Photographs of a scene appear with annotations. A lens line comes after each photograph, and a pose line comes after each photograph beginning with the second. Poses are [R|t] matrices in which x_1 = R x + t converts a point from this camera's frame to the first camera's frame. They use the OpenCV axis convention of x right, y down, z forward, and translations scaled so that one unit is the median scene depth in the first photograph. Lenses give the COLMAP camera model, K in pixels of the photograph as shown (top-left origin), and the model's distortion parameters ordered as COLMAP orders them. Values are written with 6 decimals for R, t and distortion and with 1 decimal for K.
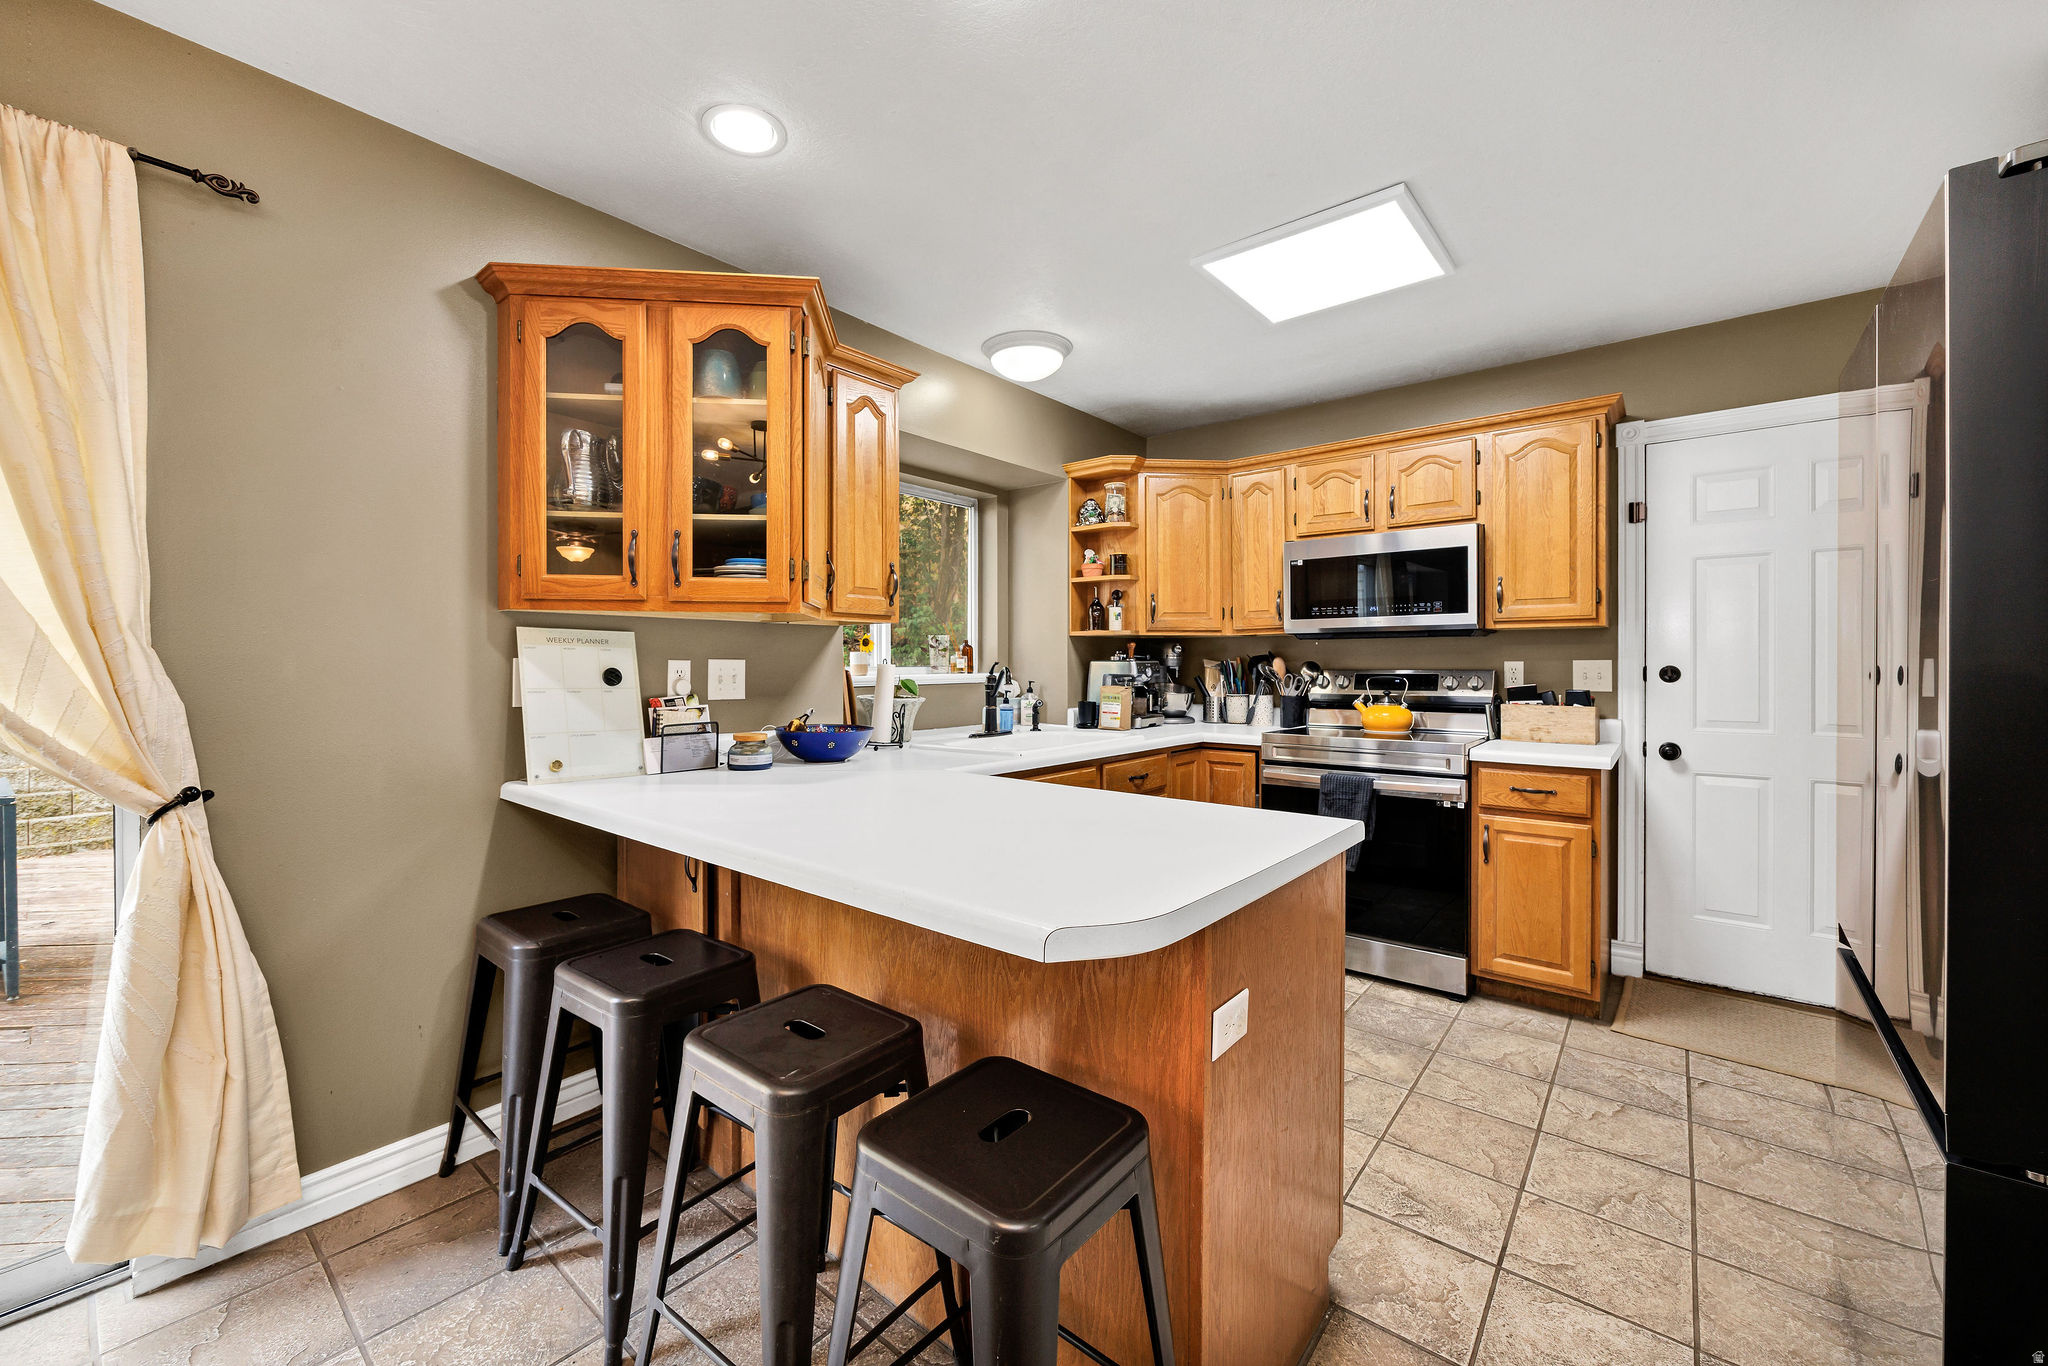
lens RADIAL K [[812.9, 0, 982.8], [0, 812.9, 672.9], [0, 0, 1]] dist [-0.001355, -0.000292]
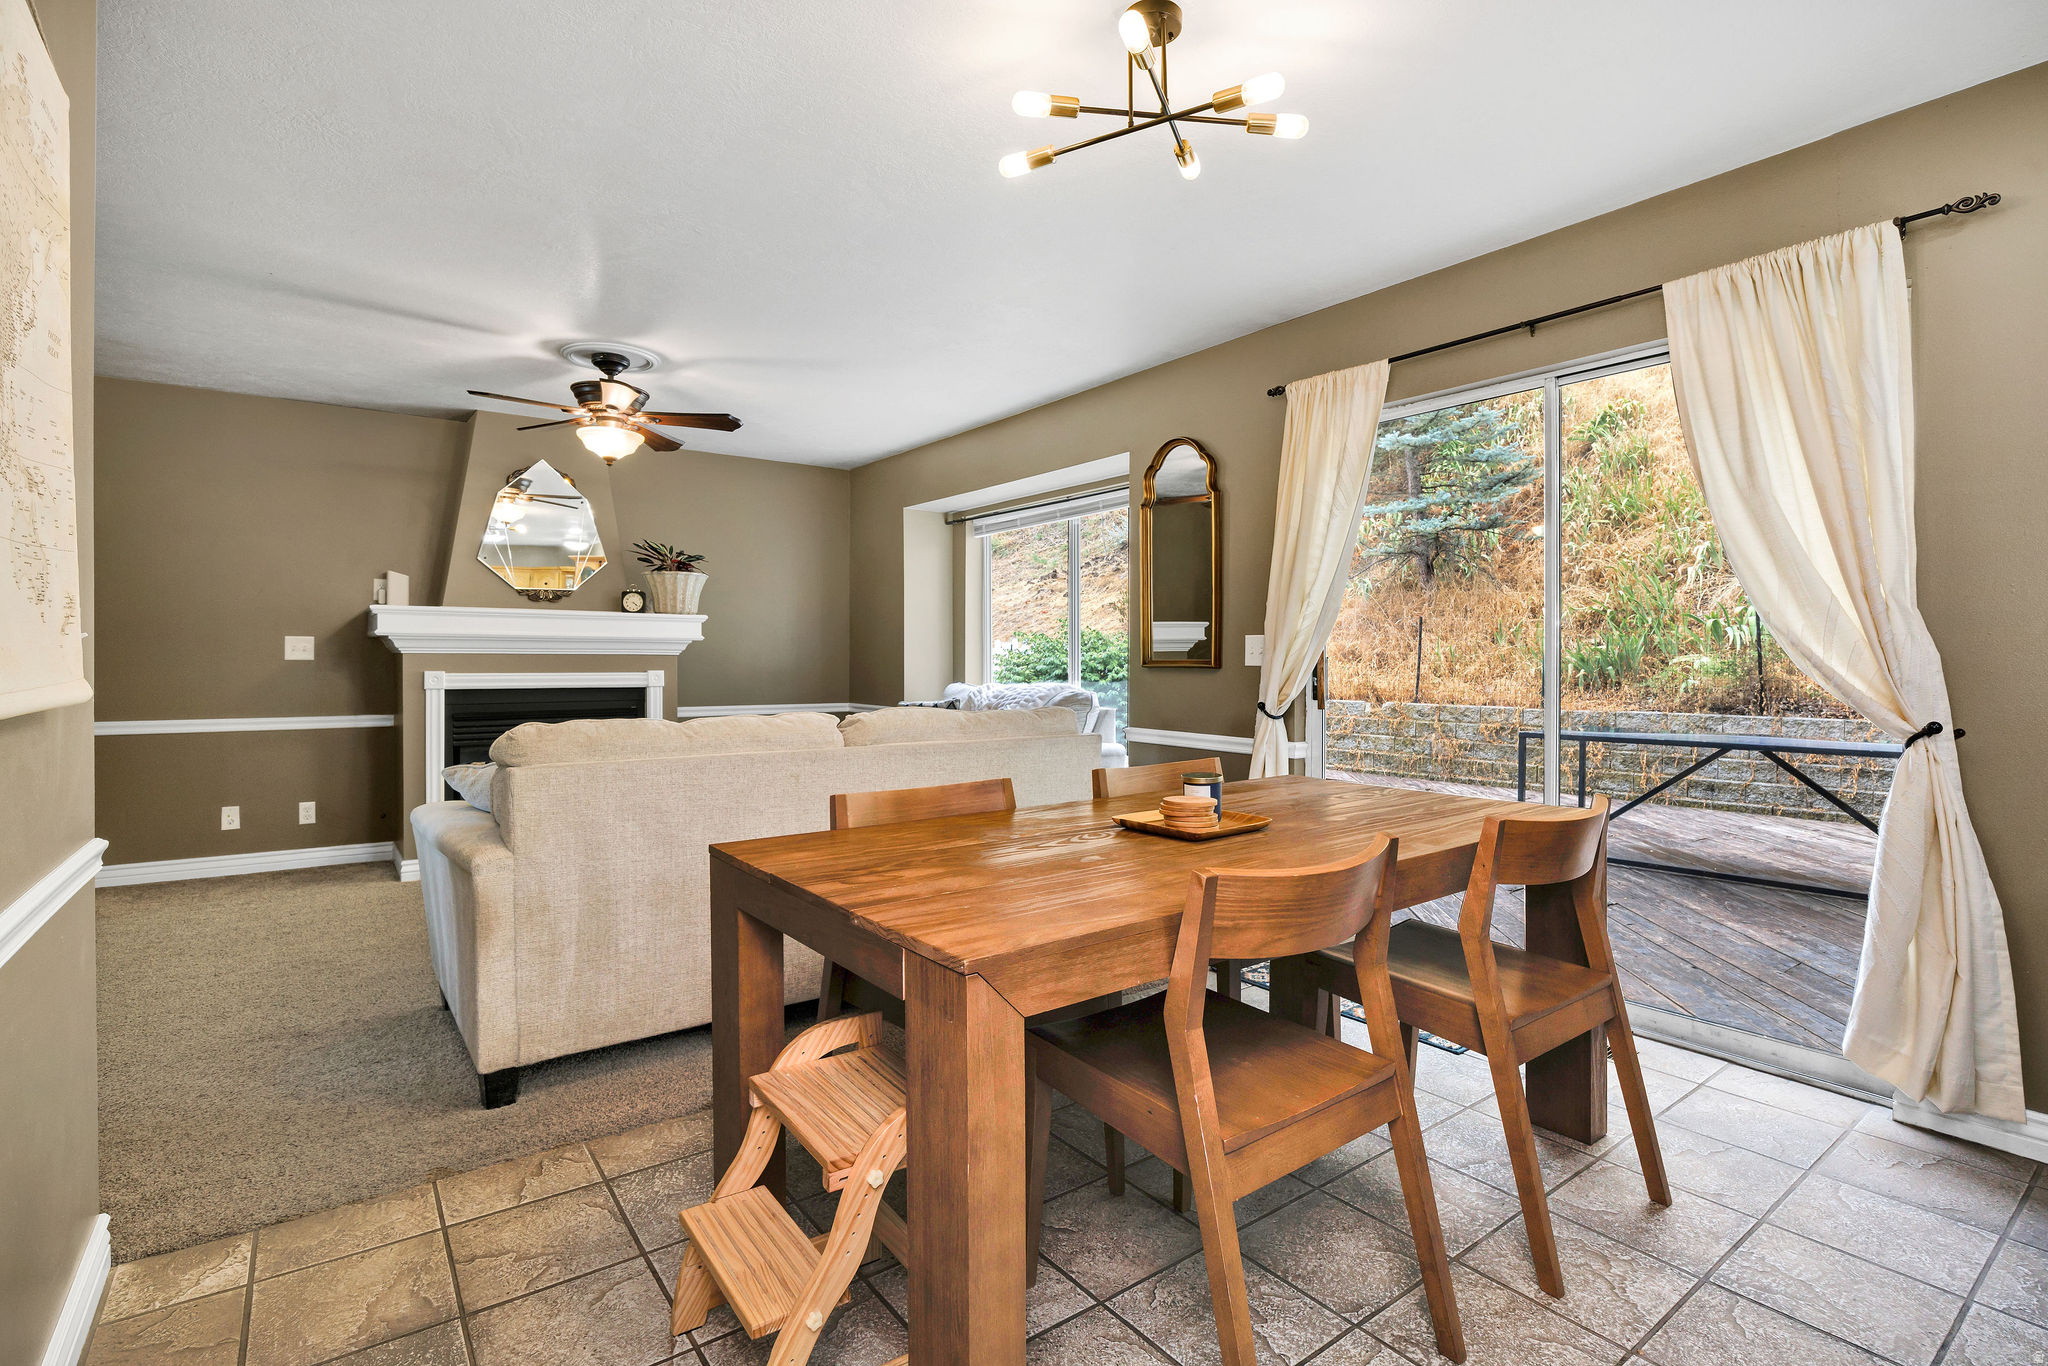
lens RADIAL K [[959.4, 0, 1016.2], [0, 959.4, 666.8], [0, 0, 1]] dist [-0.019247, 0.000186]
pose [[-0.217918, 0.009072, -0.975925, 0.484170], [-0.007752, 0.999909, 0.011026, 0.038485], [0.975936, 0.009968, -0.217828, -0.018774]]
